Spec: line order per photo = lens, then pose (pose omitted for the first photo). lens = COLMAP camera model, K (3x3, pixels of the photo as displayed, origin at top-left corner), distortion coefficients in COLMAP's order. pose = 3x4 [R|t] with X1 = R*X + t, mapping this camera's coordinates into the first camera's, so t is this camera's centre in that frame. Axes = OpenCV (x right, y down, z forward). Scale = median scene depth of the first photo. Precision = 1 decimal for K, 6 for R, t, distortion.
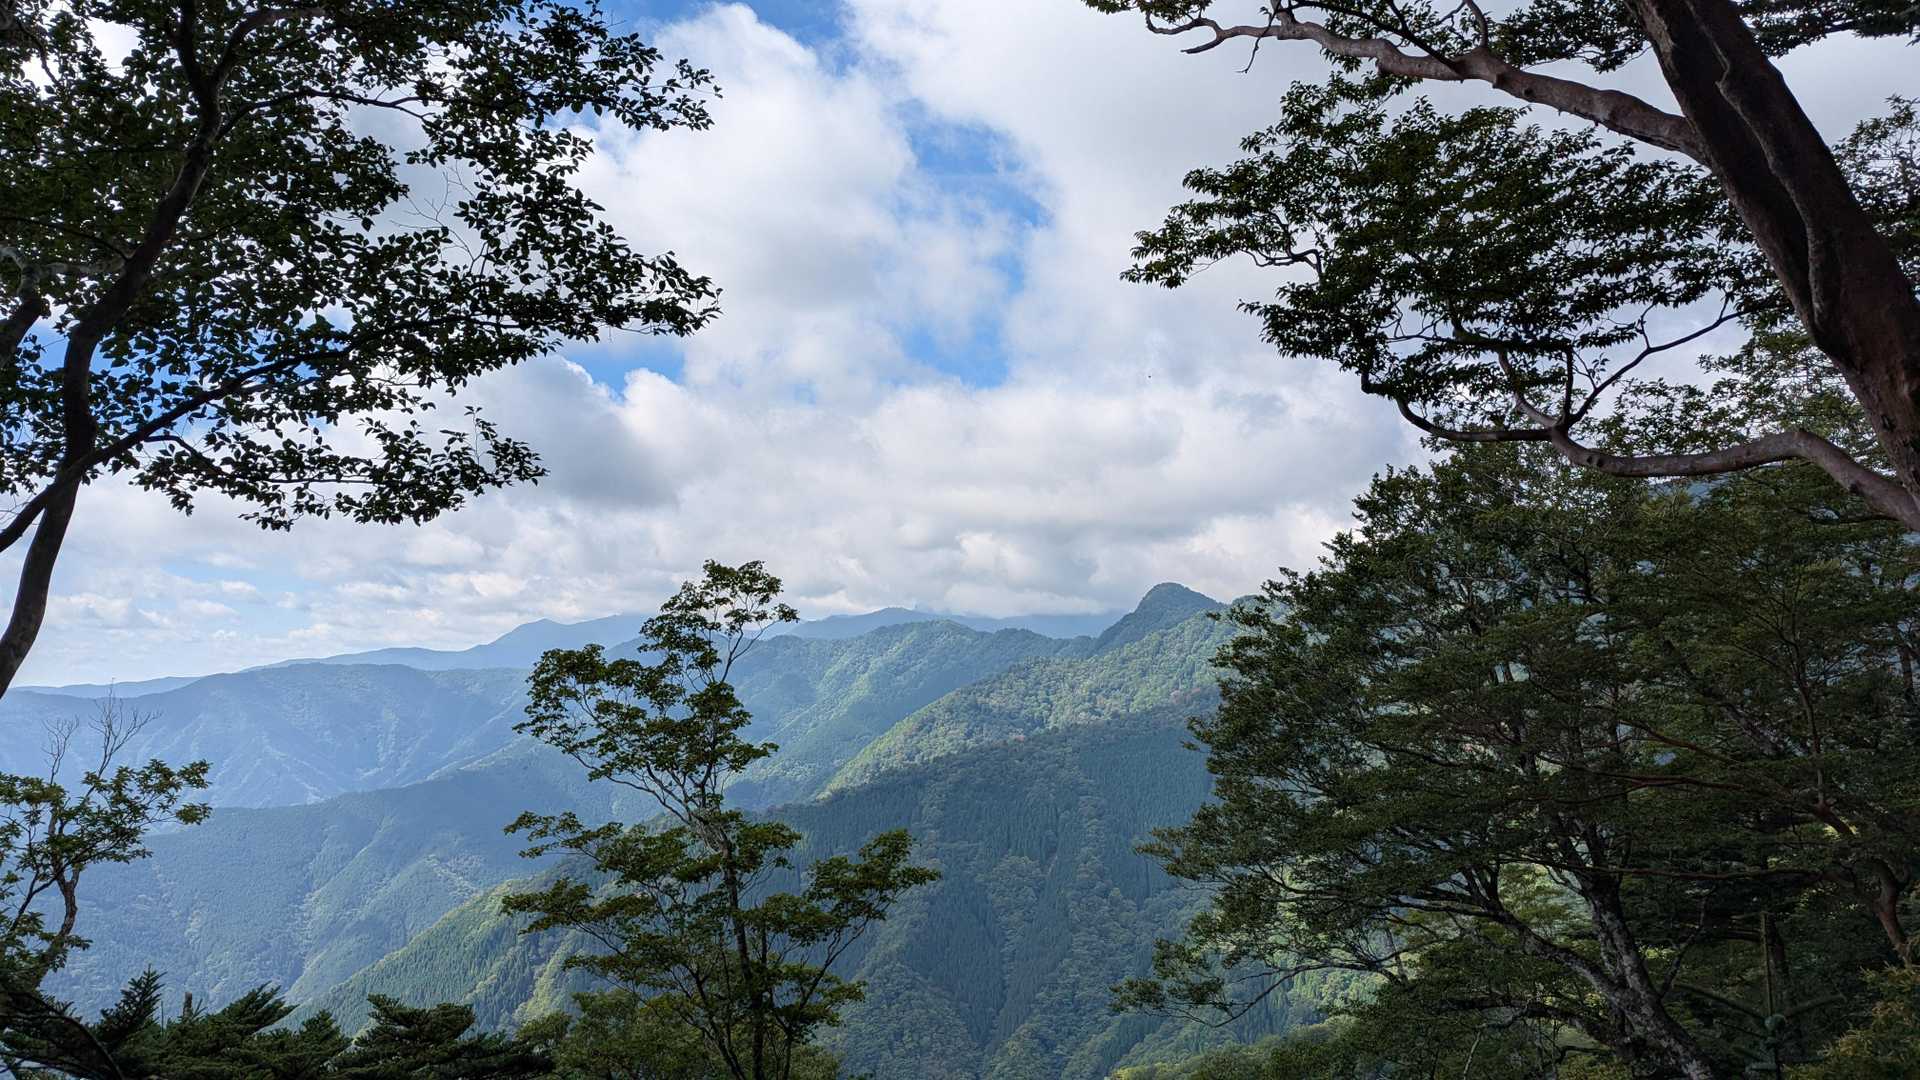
lens RADIAL K [[1547.8, 0, 960.0], [0, 1547.8, 540.0], [0, 0, 1]] dist [-0.194359, 0.483324]
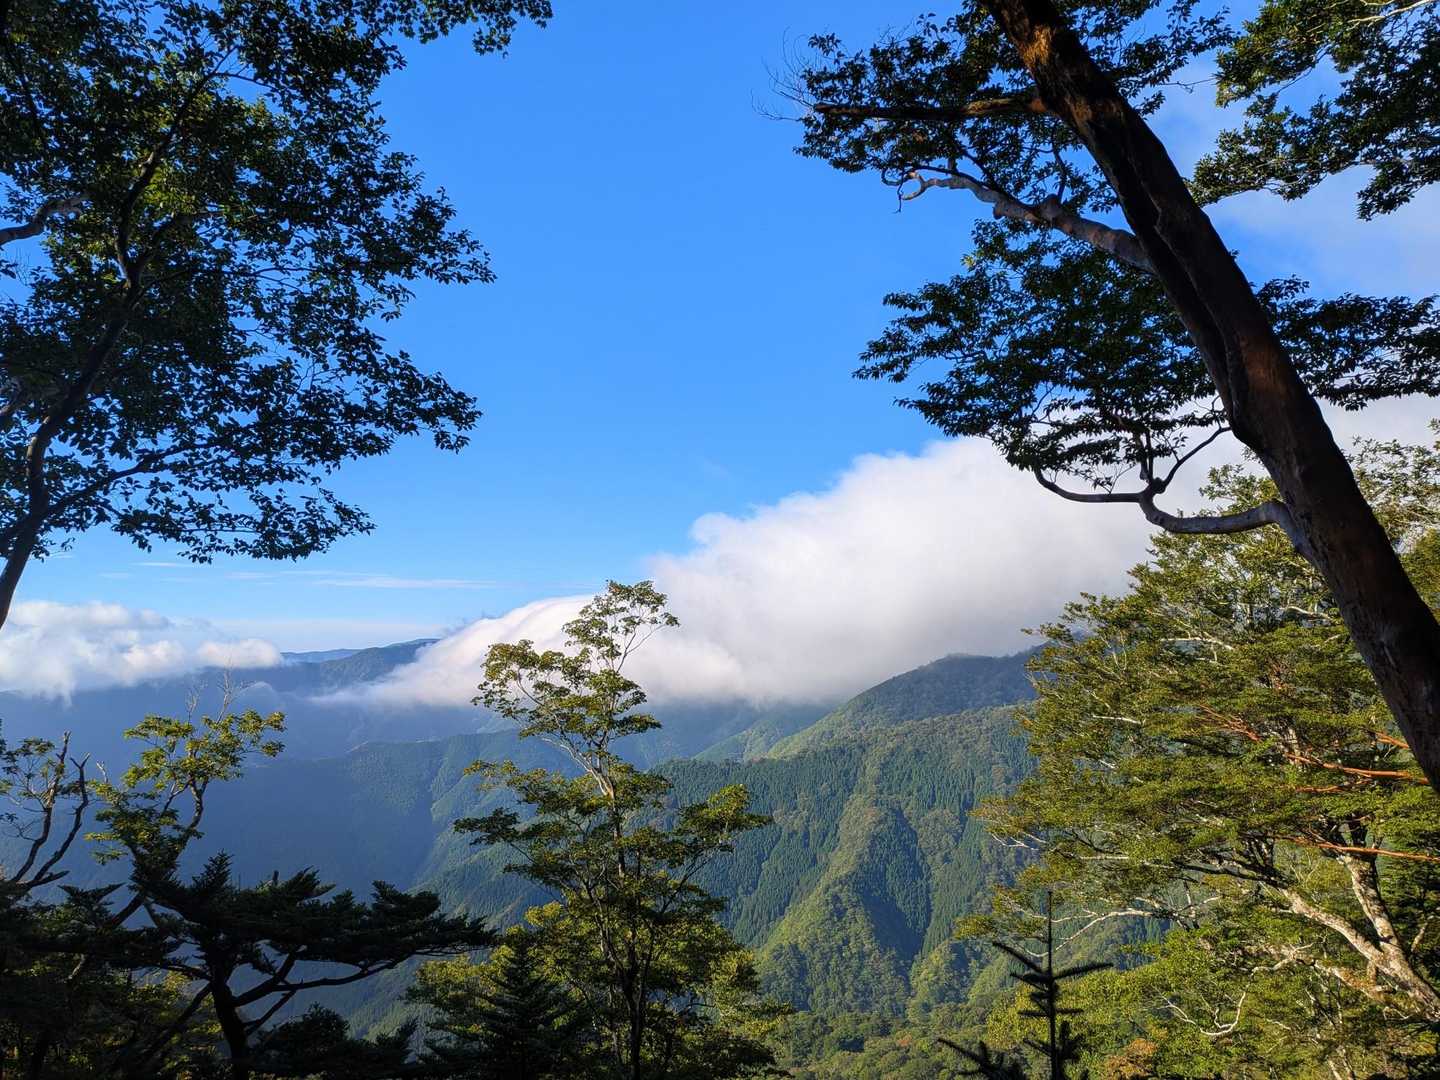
lens RADIAL K [[1156.0, 0, 694.1], [0, 1156.0, 539.3], [0, 0, 1]] dist [0.011824, 0.003246]
pose [[0.977429, 0.008349, -0.211100, 0.181943], [-0.011823, 0.999815, -0.015197, -0.012779], [0.210934, 0.017349, 0.977346, -0.002062]]
